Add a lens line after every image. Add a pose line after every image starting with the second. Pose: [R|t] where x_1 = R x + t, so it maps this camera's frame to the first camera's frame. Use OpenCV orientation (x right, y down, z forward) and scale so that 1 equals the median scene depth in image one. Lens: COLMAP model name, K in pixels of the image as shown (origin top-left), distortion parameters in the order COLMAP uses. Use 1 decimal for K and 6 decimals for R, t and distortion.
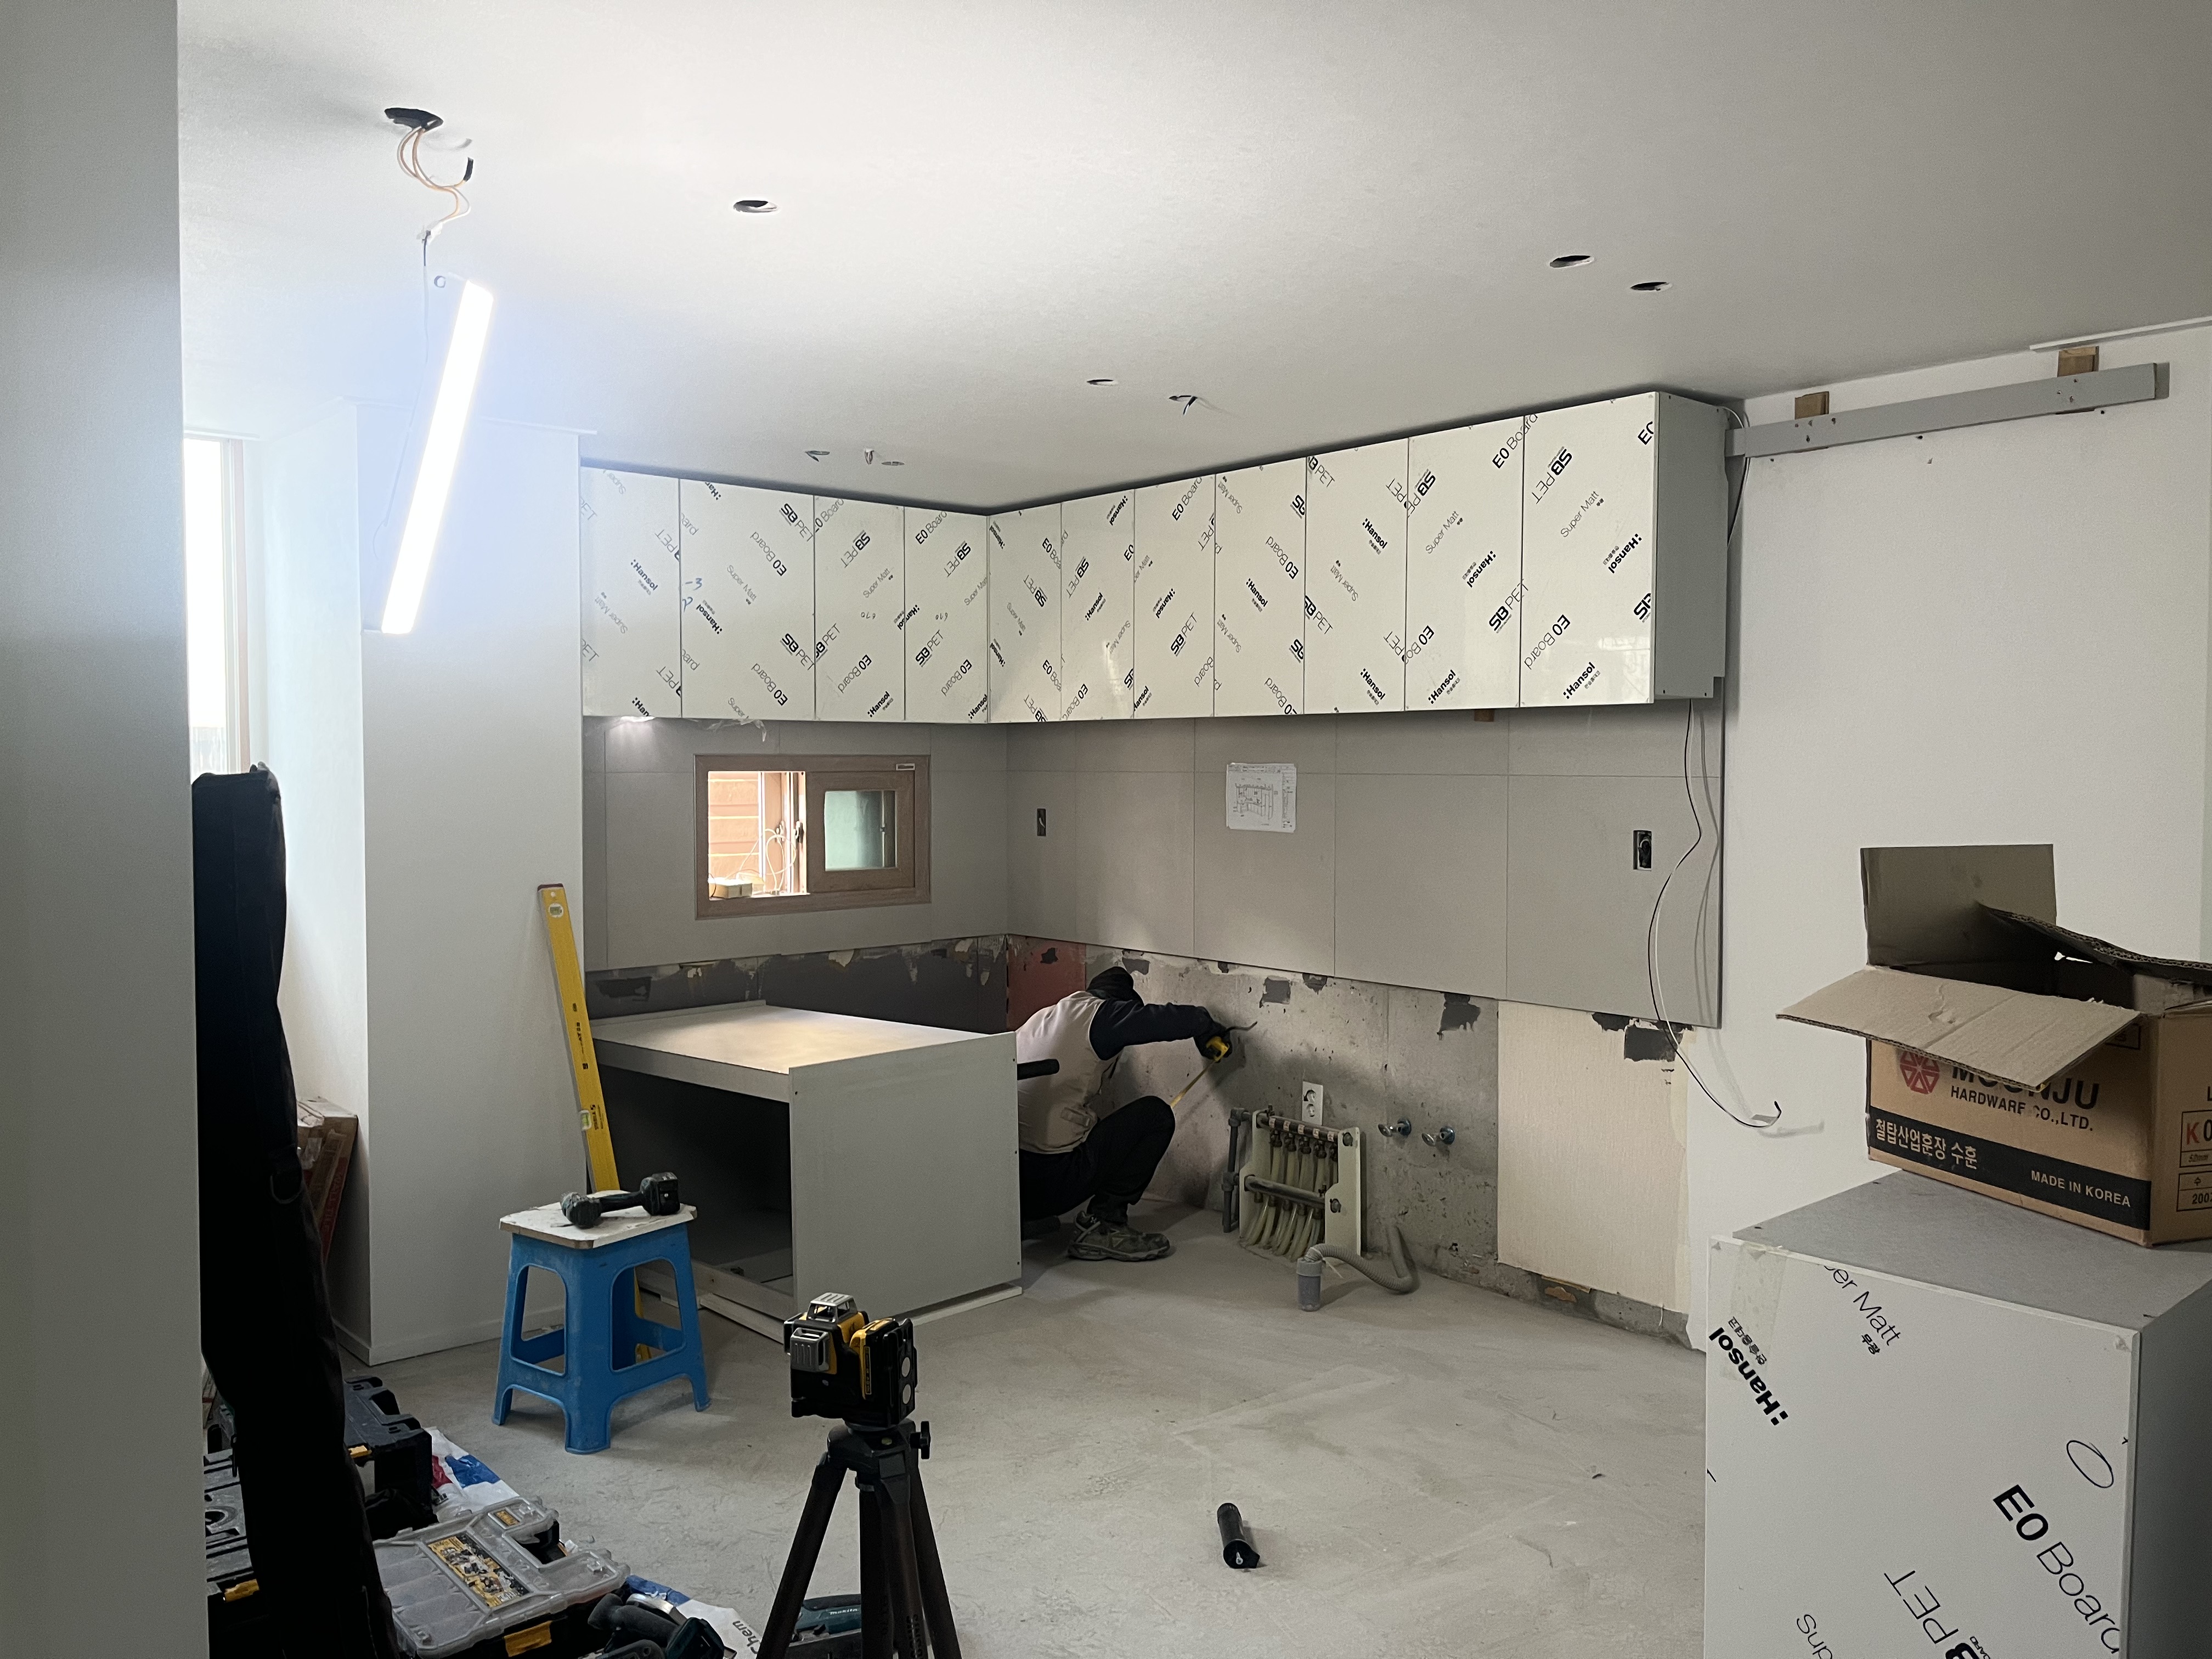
lens RADIAL K [[1661.8, 0, 1102.4], [0, 1661.8, 813.7], [0, 0, 1]] dist [0.003493, 0.000148]
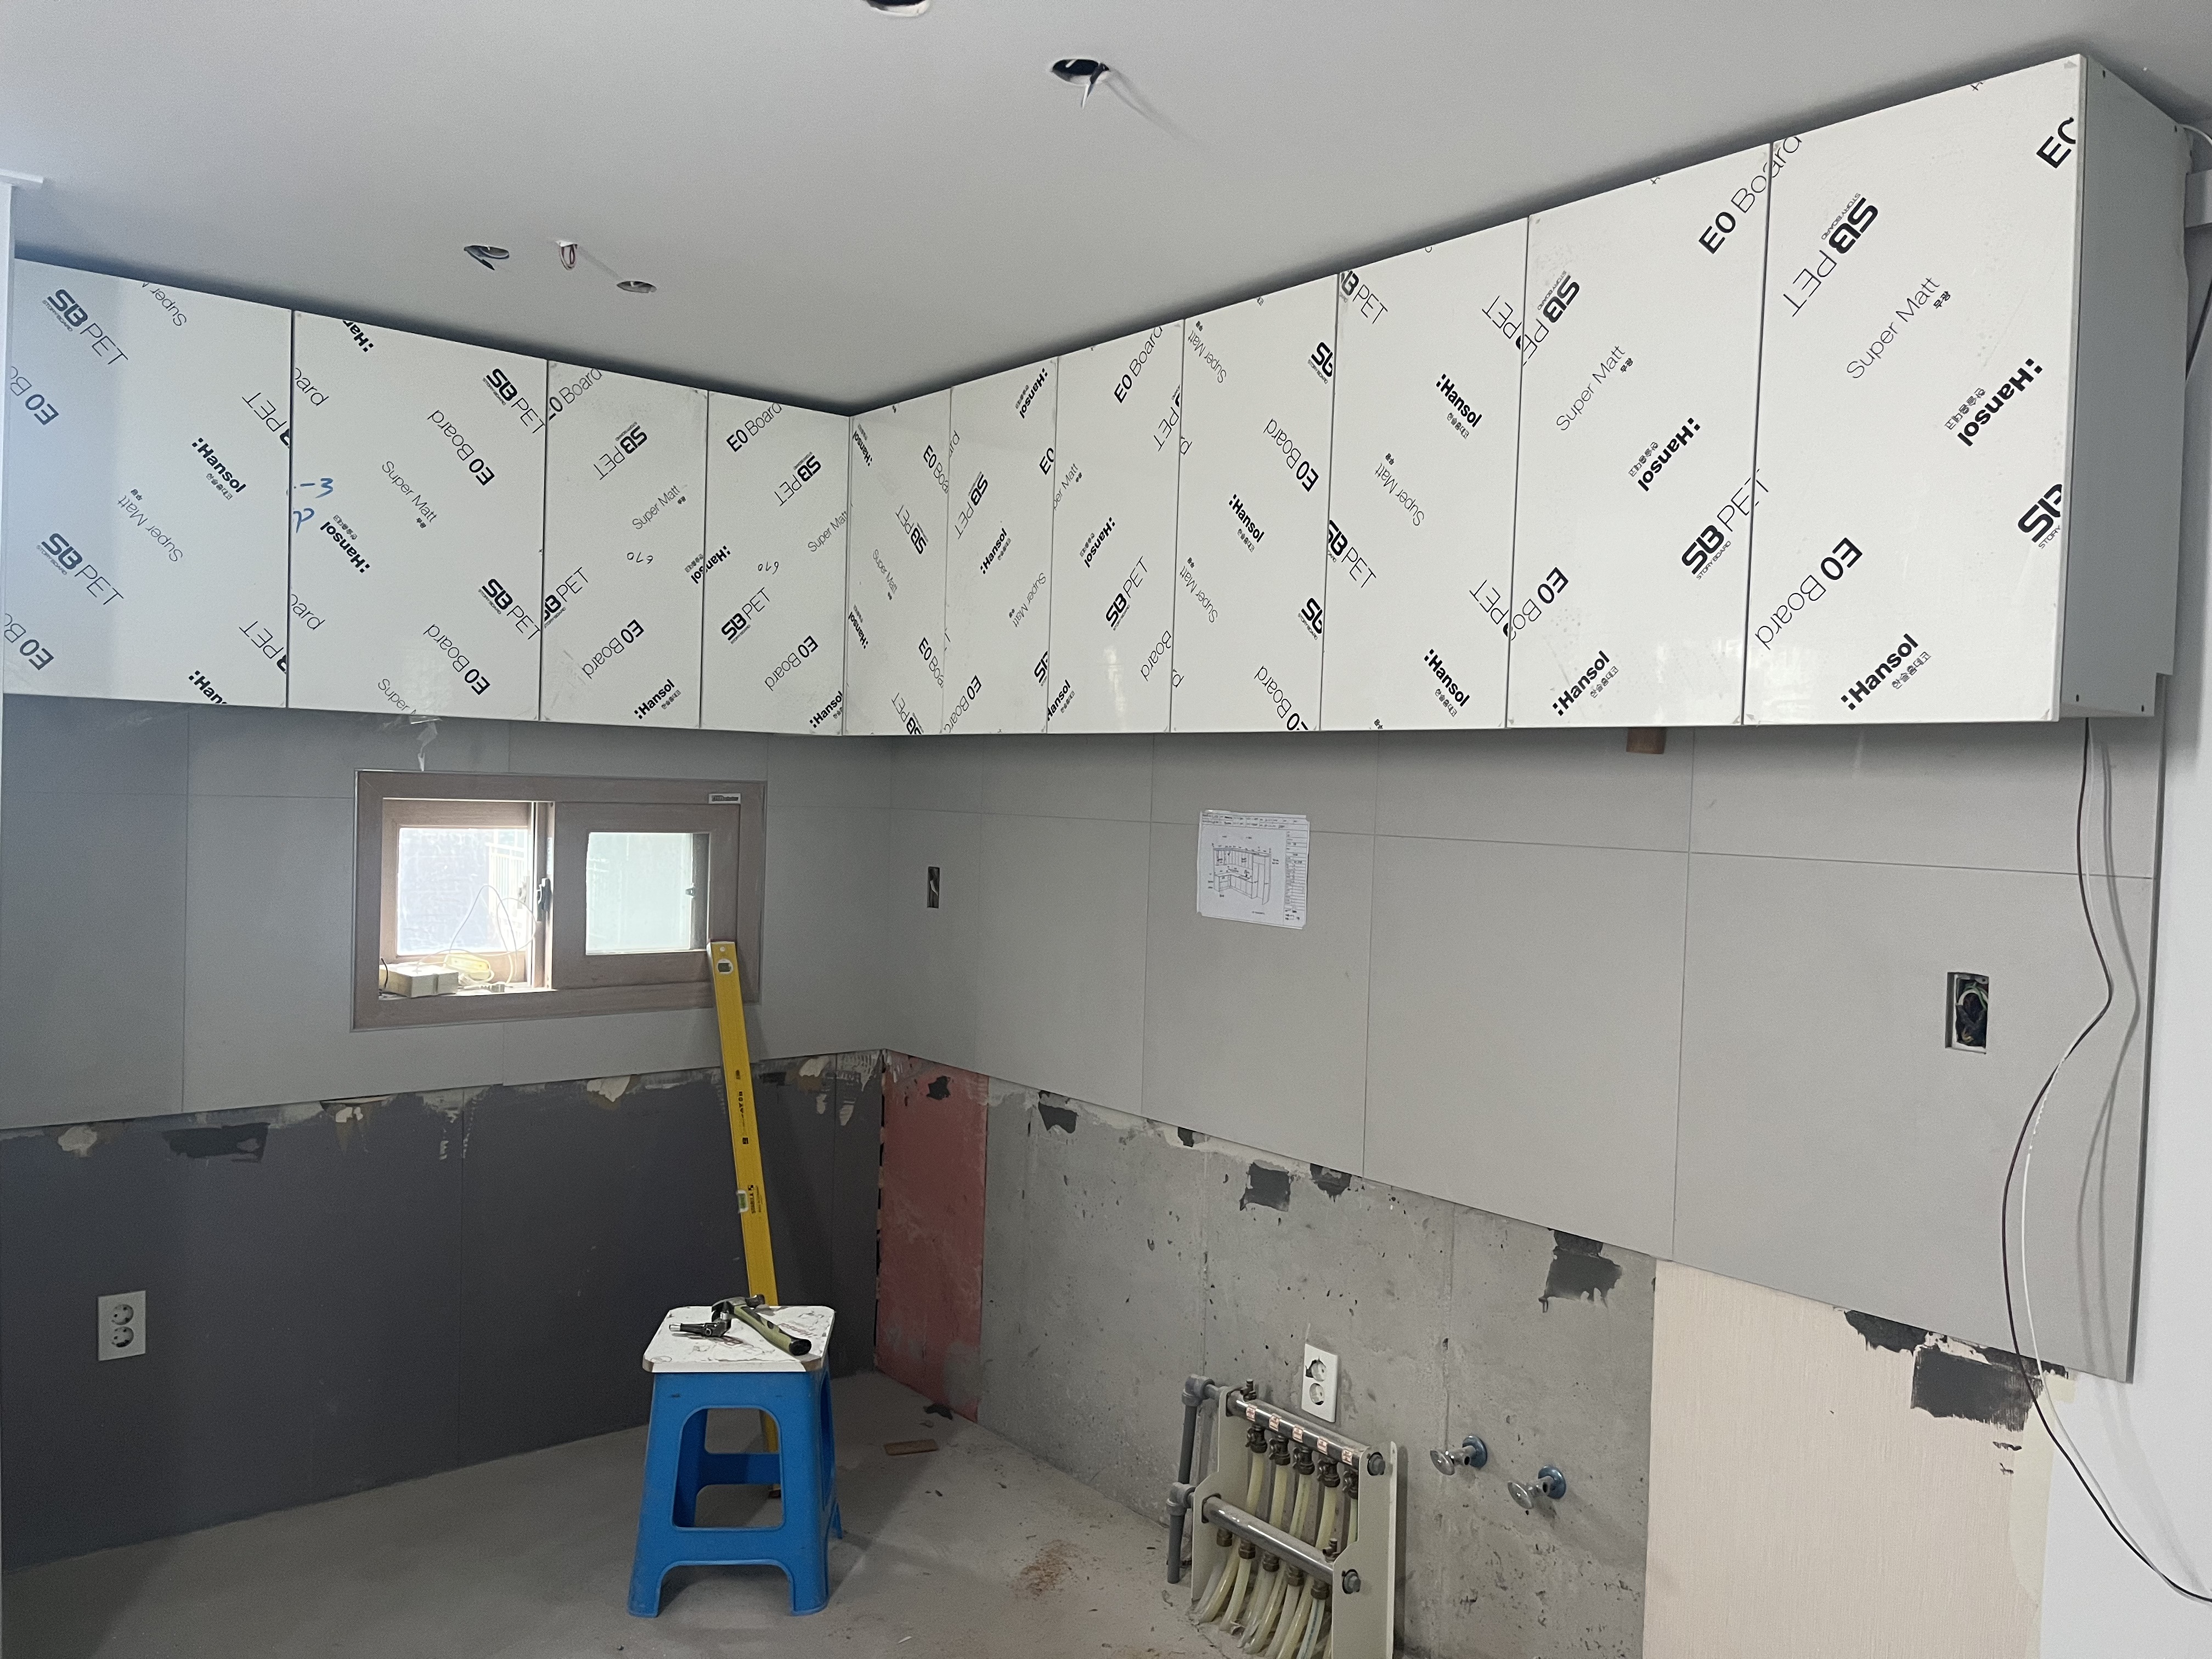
lens RADIAL K [[1666.0, 0, 1106.0], [0, 1666.0, 829.5], [0, 0, 1]] dist [-0.002584, 0.001004]
pose [[0.999196, 0.031502, -0.024795, 0.058946], [-0.031697, 0.999469, -0.007498, -0.018478], [0.024546, 0.008278, 0.999664, 0.401747]]
